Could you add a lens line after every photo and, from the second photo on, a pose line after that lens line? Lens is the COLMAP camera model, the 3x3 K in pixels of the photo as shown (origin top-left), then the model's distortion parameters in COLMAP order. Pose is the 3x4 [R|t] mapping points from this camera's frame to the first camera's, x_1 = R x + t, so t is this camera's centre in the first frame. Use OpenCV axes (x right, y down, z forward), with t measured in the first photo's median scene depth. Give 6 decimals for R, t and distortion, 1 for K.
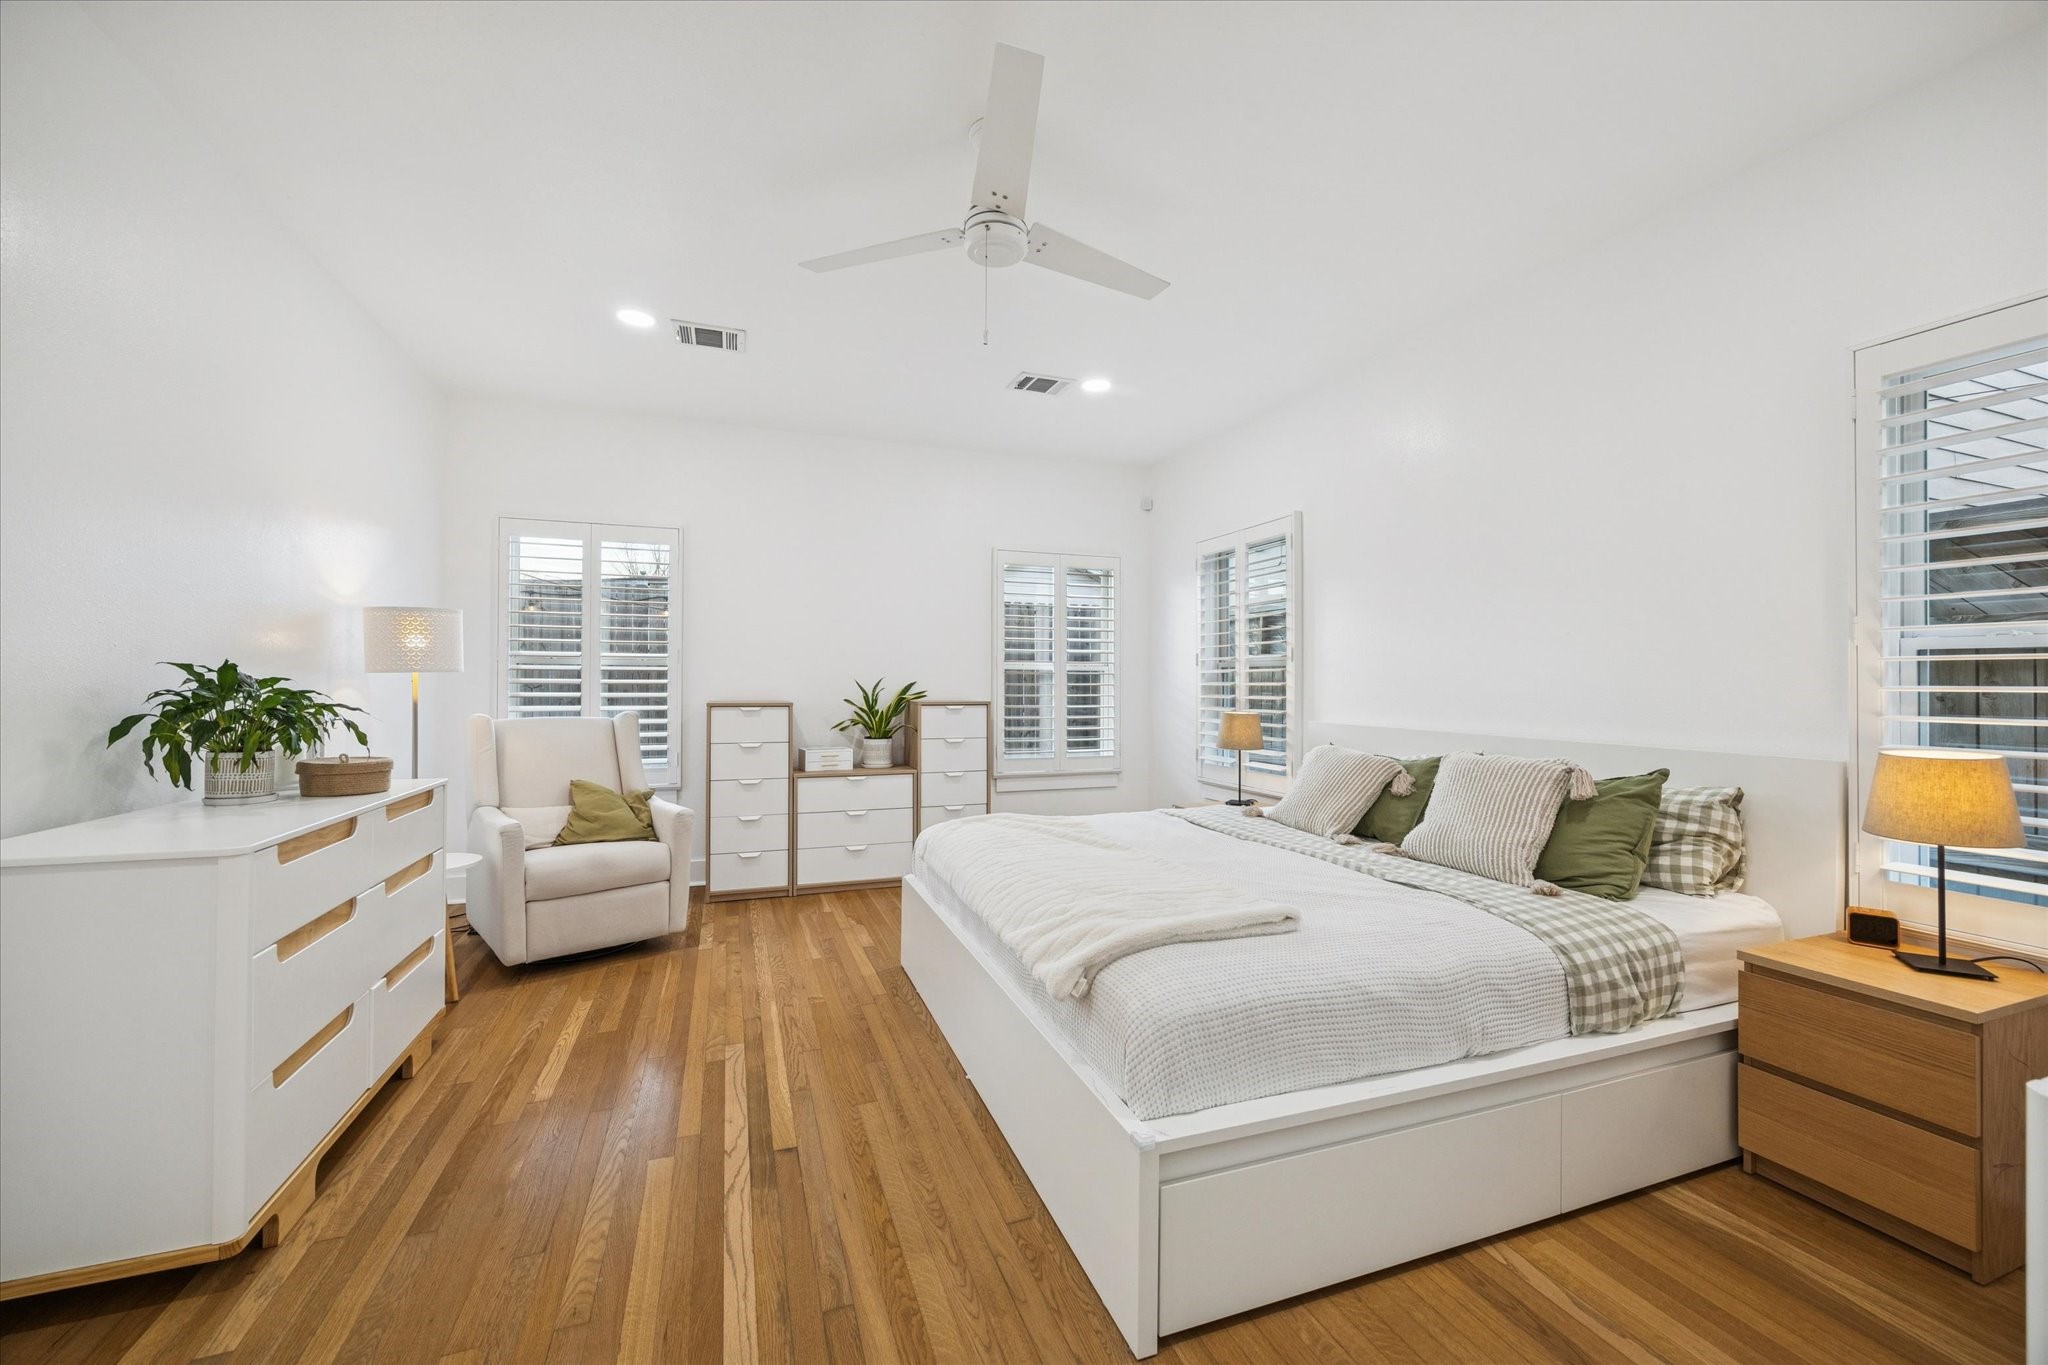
lens RADIAL K [[788.9, 0, 1008.8], [0, 788.9, 678.6], [0, 0, 1]] dist [-0.007972, 0.000828]
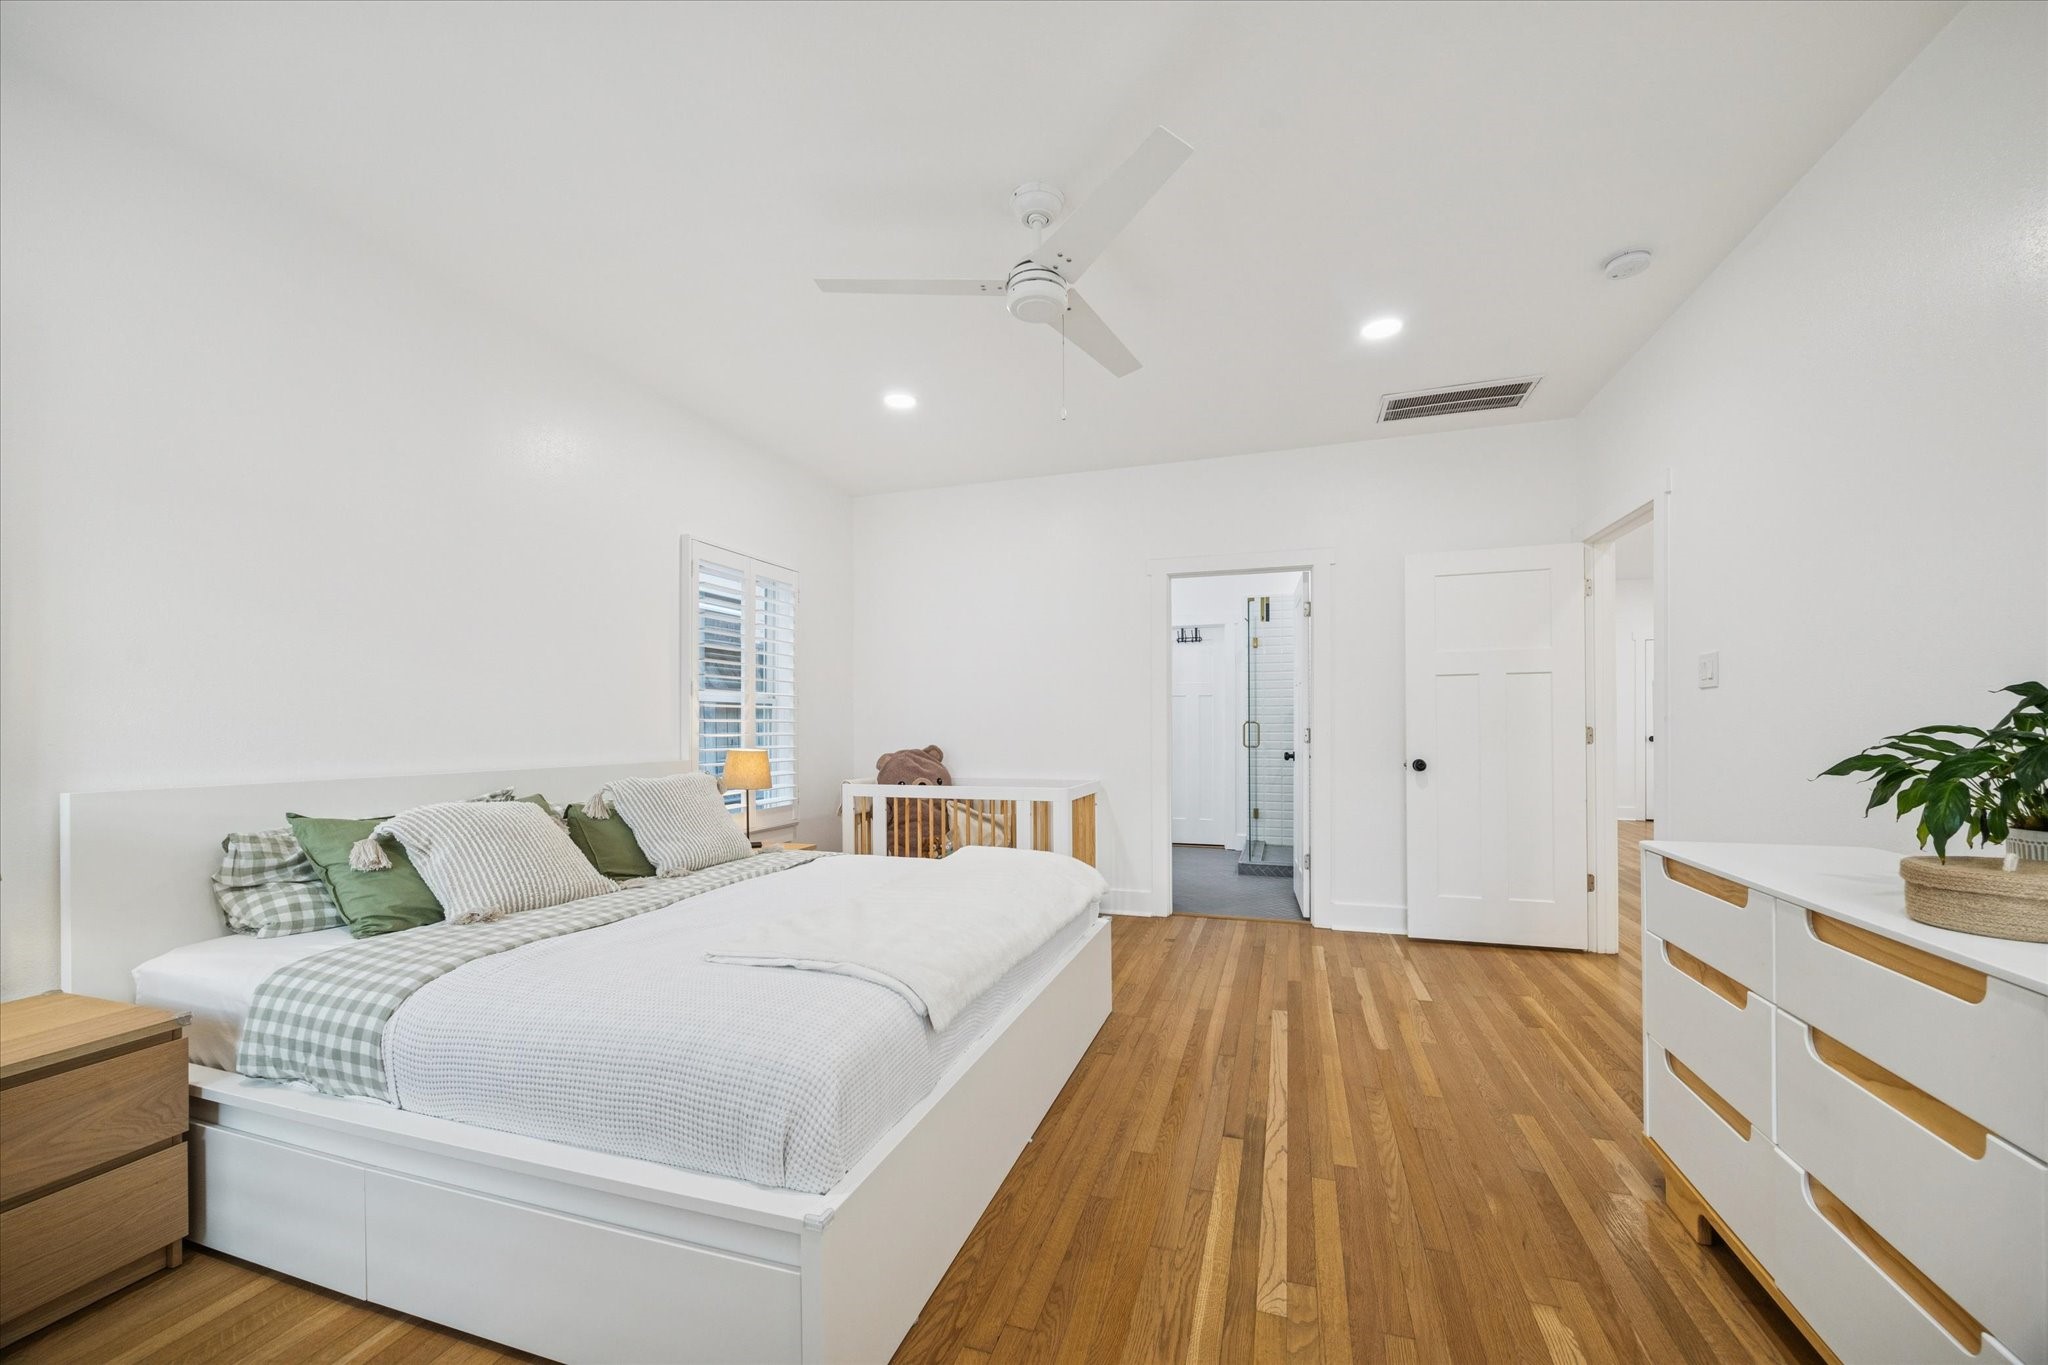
lens RADIAL K [[788.9, 0, 1022.5], [0, 788.9, 706.0], [0, 0, 1]] dist [-0.007972, 0.000828]
pose [[-0.784597, 0.006300, 0.619974, -0.701034], [-0.005196, 0.999846, -0.016736, 0.004726], [-0.619984, -0.016353, -0.784444, 1.948232]]
